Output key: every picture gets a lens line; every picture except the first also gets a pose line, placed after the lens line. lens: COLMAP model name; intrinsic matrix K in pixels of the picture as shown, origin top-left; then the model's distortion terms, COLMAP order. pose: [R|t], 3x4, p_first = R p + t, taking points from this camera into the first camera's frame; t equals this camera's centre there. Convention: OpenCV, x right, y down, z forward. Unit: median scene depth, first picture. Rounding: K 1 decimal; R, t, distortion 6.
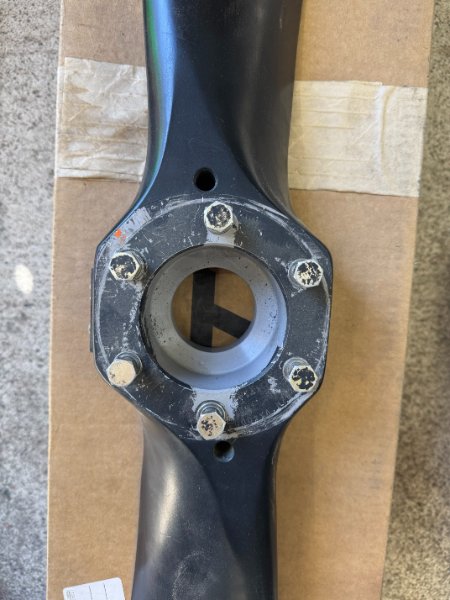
lens RADIAL K [[451.8, 0, 225.0], [0, 451.8, 300.0], [0, 0, 1]] dist [-0.032206, 0.000657]
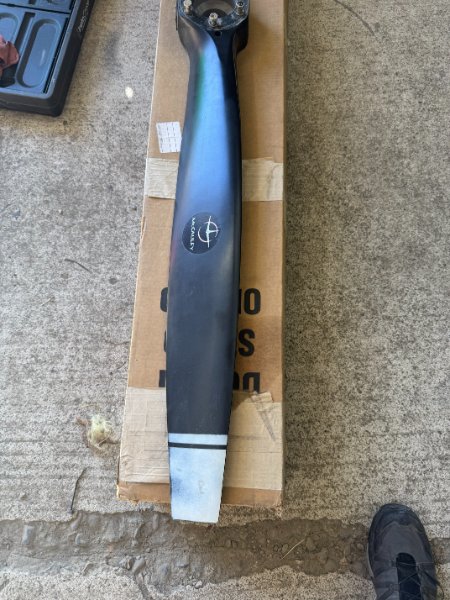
lens RADIAL K [[439.3, 0, 229.1], [0, 439.3, 299.4], [0, 0, 1]] dist [0.059722, -0.099298]
pose [[0.999683, -0.024071, -0.007375, 0.040702], [0.020367, 0.945451, -0.325127, 2.386008], [0.014798, 0.324874, 0.945642, -1.024564]]
